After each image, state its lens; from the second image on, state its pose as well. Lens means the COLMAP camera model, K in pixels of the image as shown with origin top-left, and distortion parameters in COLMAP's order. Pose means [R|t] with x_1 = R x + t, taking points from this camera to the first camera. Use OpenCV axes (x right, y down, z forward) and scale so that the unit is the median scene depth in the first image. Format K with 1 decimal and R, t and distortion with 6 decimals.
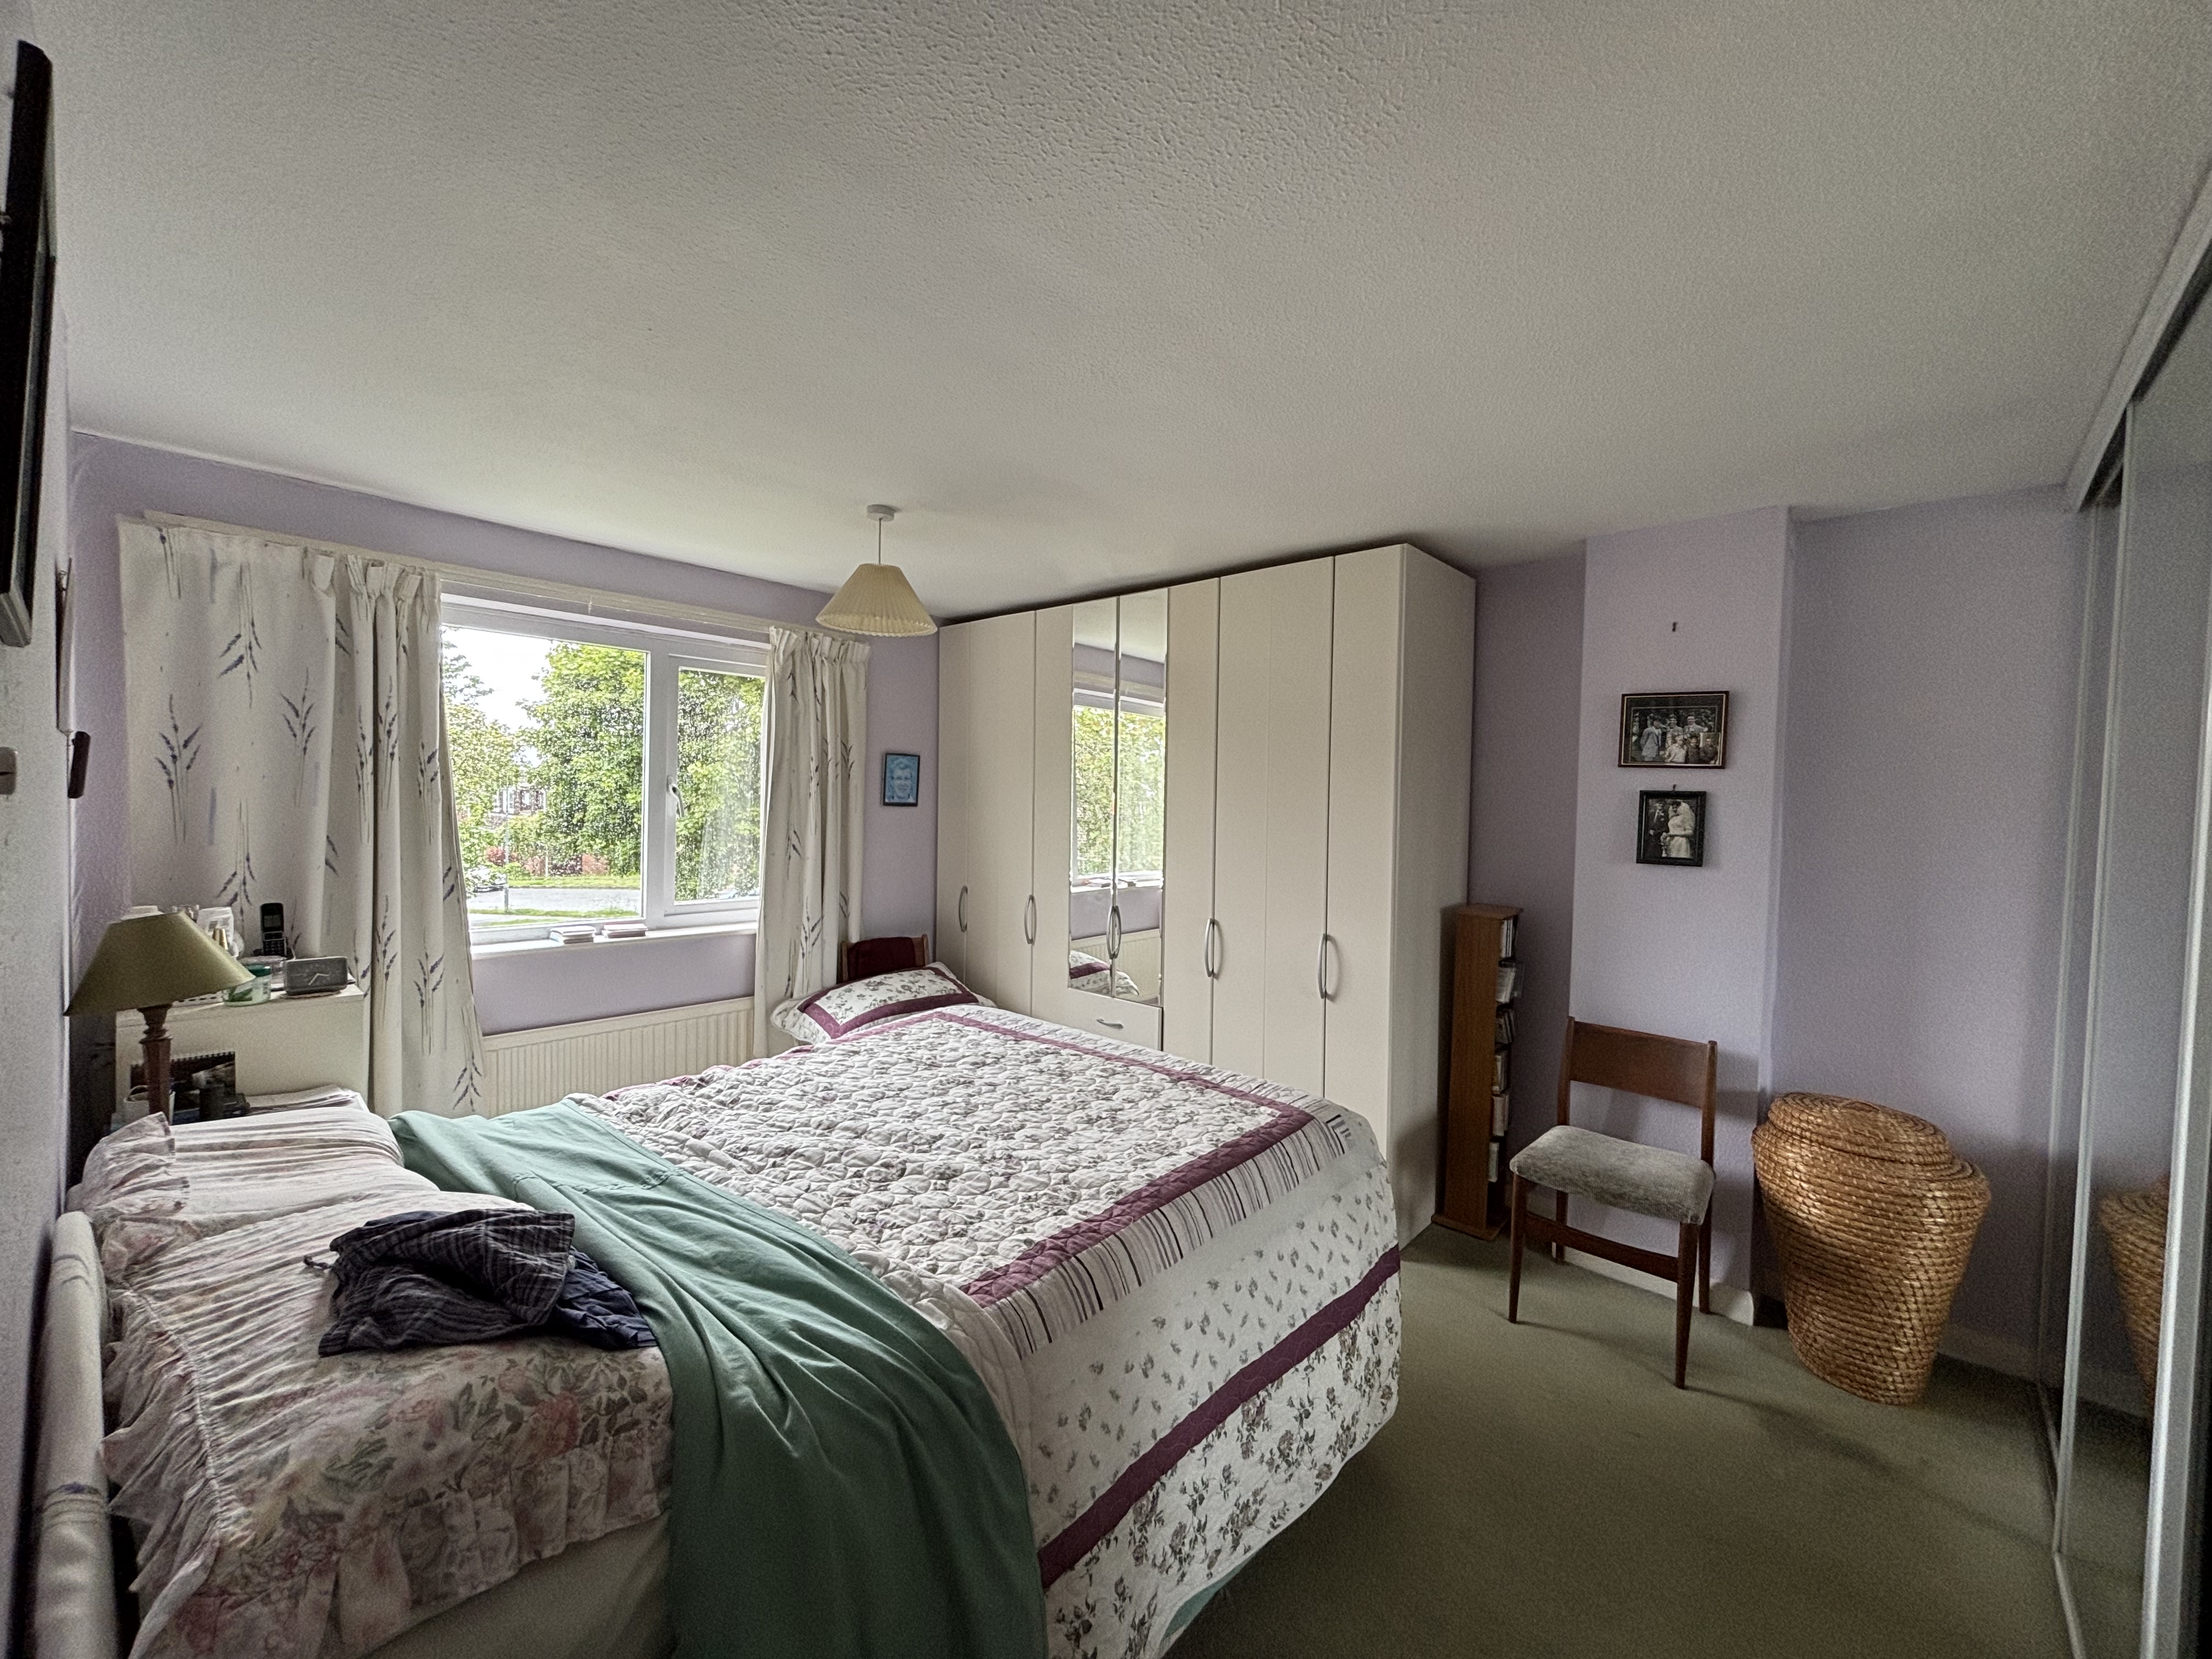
lens RADIAL K [[893.3, 0, 1105.7], [0, 893.3, 829.0], [0, 0, 1]] dist [0.002541, 0.000199]
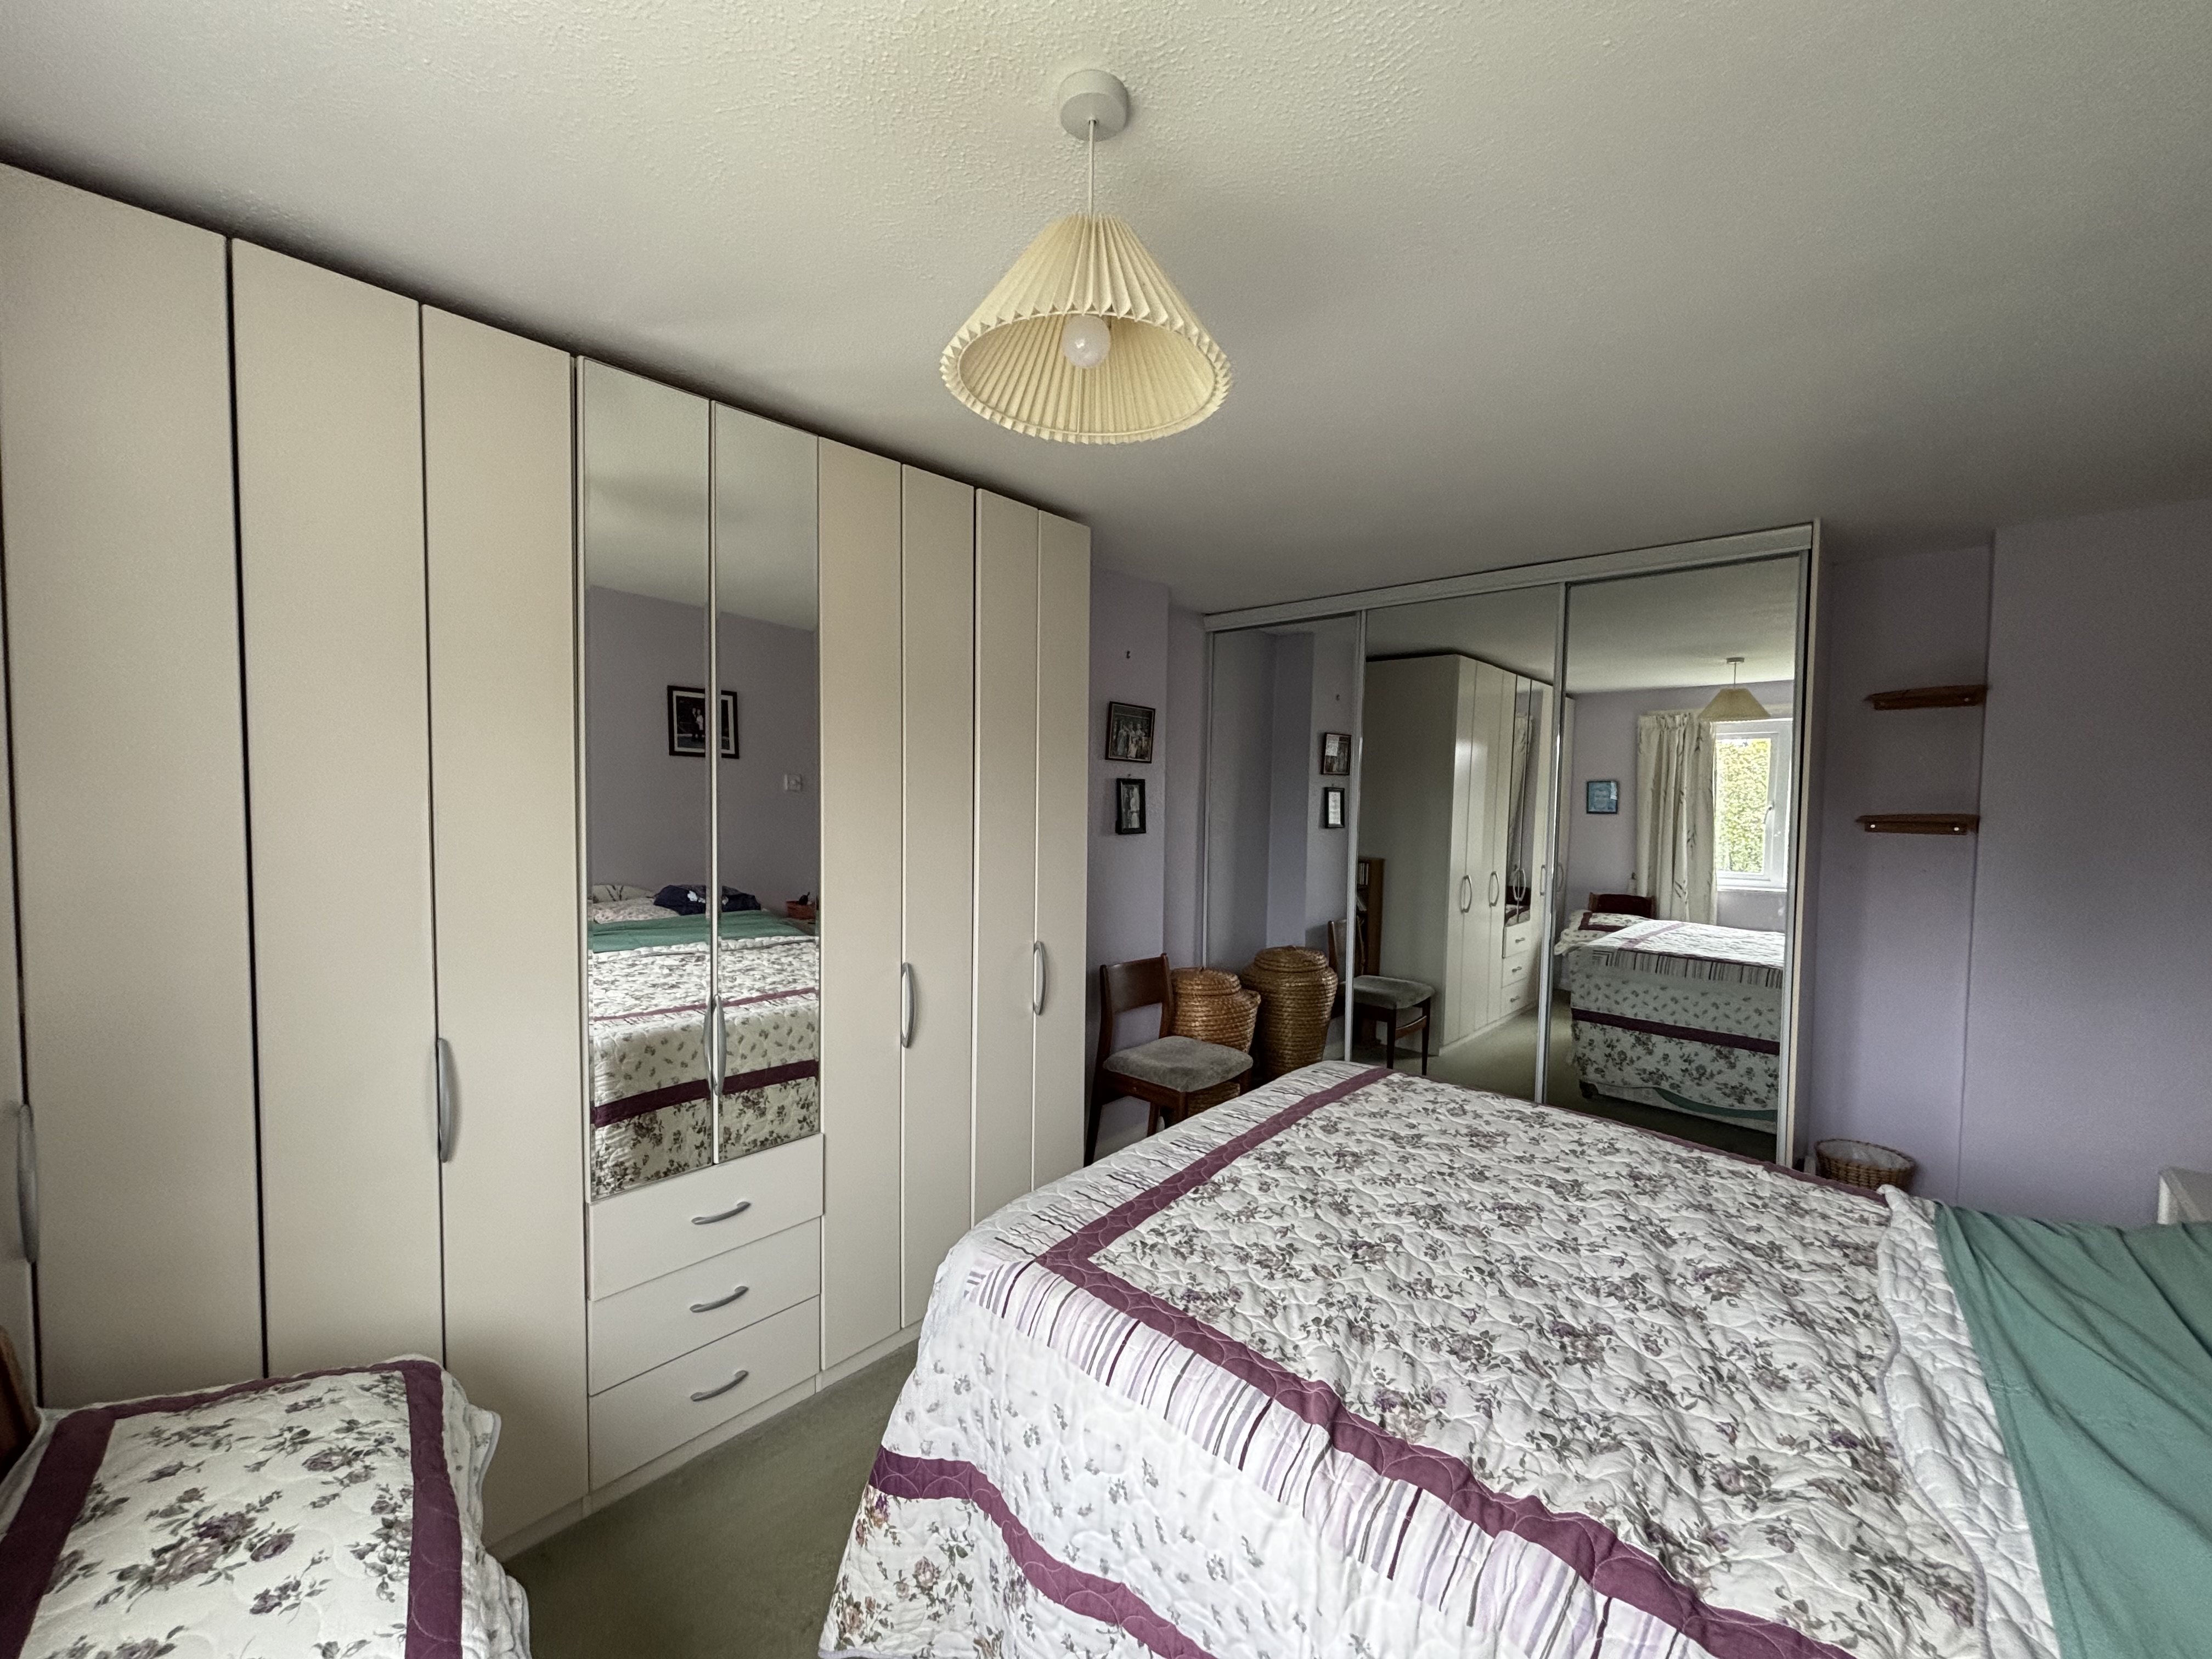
lens RADIAL K [[893.3, 0, 1103.1], [0, 893.3, 827.7], [0, 0, 1]] dist [0.002541, 0.000199]
pose [[-0.005801, -0.069202, 0.997586, -0.708056], [0.015548, 0.997476, 0.069285, -0.063086], [-0.999862, 0.015913, -0.004710, 1.056919]]
